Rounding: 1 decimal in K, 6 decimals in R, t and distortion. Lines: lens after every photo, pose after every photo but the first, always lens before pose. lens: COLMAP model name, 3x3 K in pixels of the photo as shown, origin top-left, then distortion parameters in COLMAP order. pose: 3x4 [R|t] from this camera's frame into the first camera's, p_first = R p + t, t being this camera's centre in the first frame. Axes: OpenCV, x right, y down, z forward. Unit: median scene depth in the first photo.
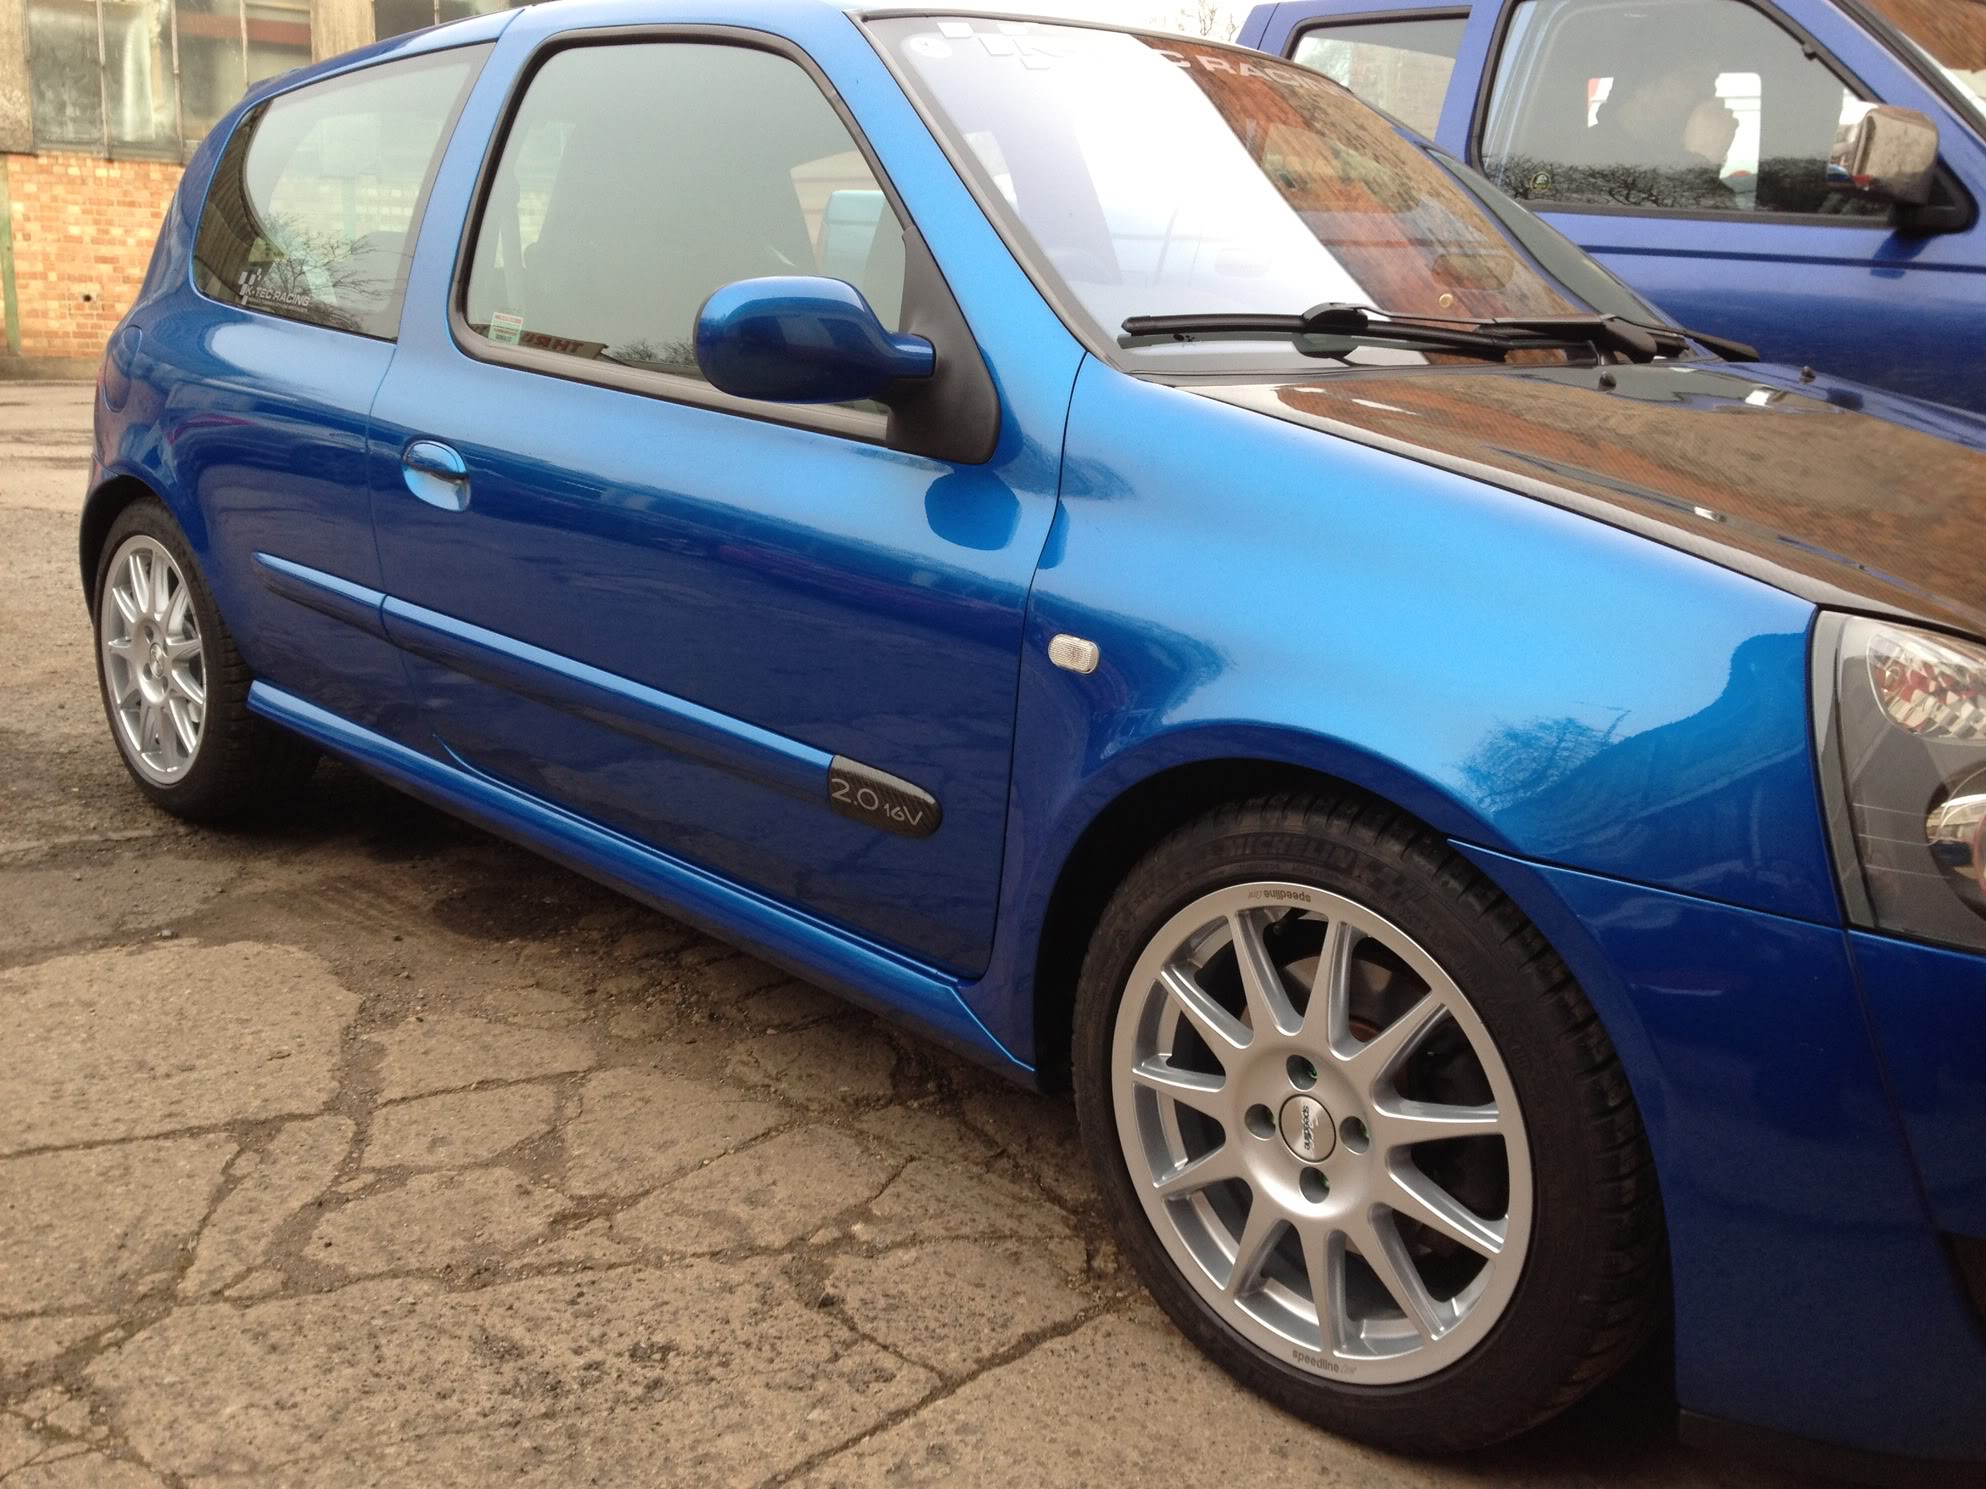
lens RADIAL K [[1840.6, 0, 999.3], [0, 1840.6, 726.4], [0, 0, 1]] dist [0.105938, -0.158215]
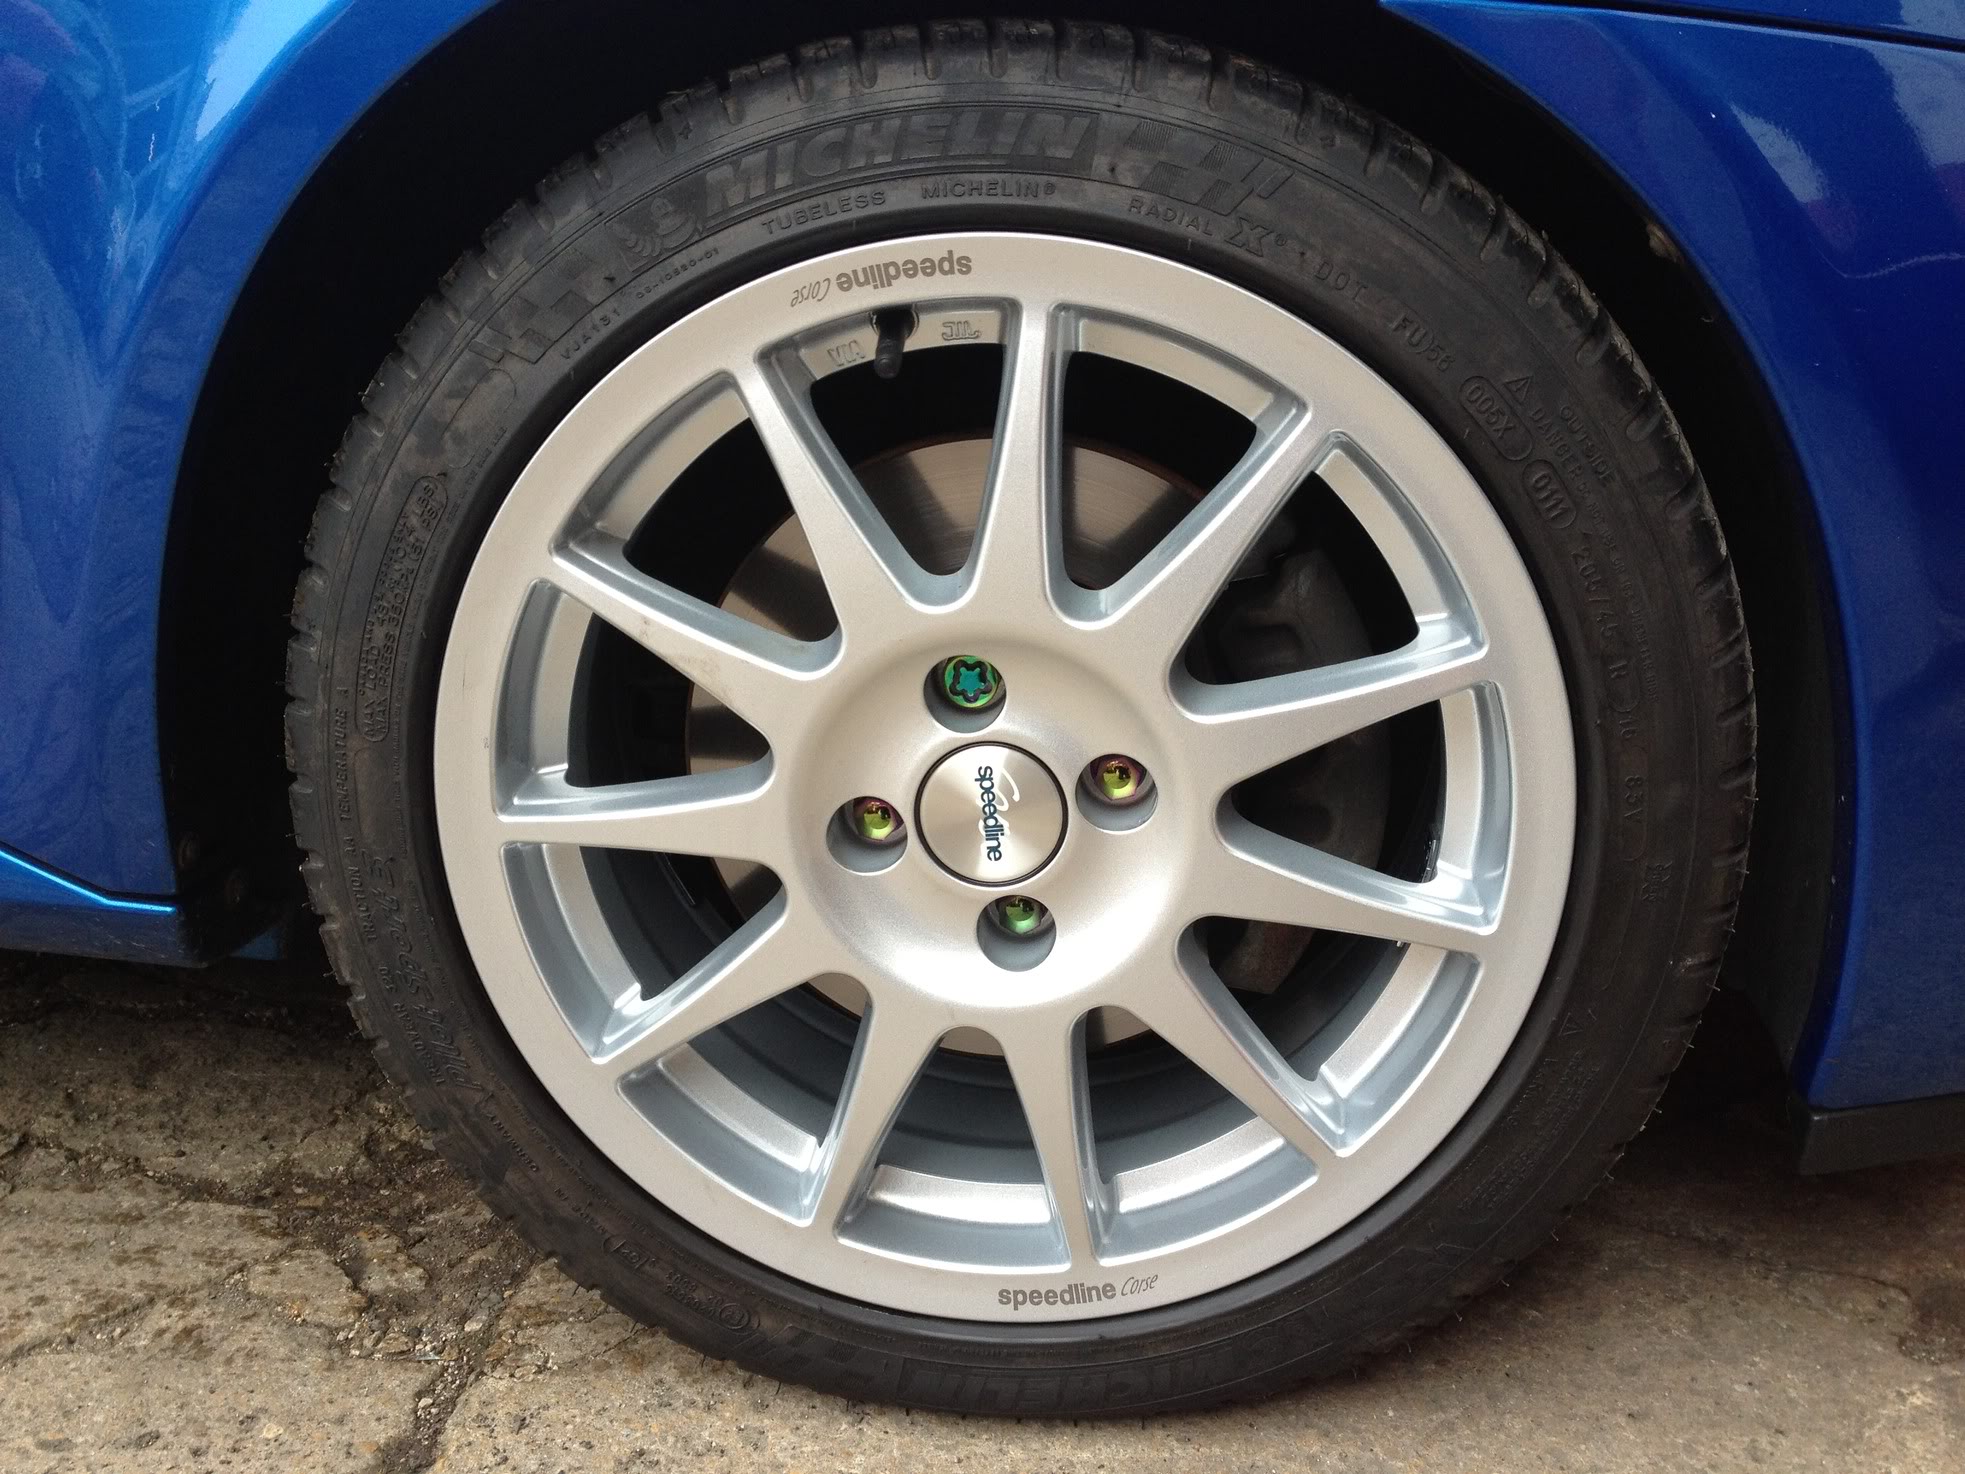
lens RADIAL K [[1832.0, 0, 982.5], [0, 1832.0, 737.0], [0, 0, 1]] dist [-0.000256, -0.000818]
pose [[0.767901, -0.200586, 0.608352, -0.075475], [0.146926, 0.979542, 0.137516, 0.105378], [-0.623490, -0.016216, 0.781663, 0.503875]]
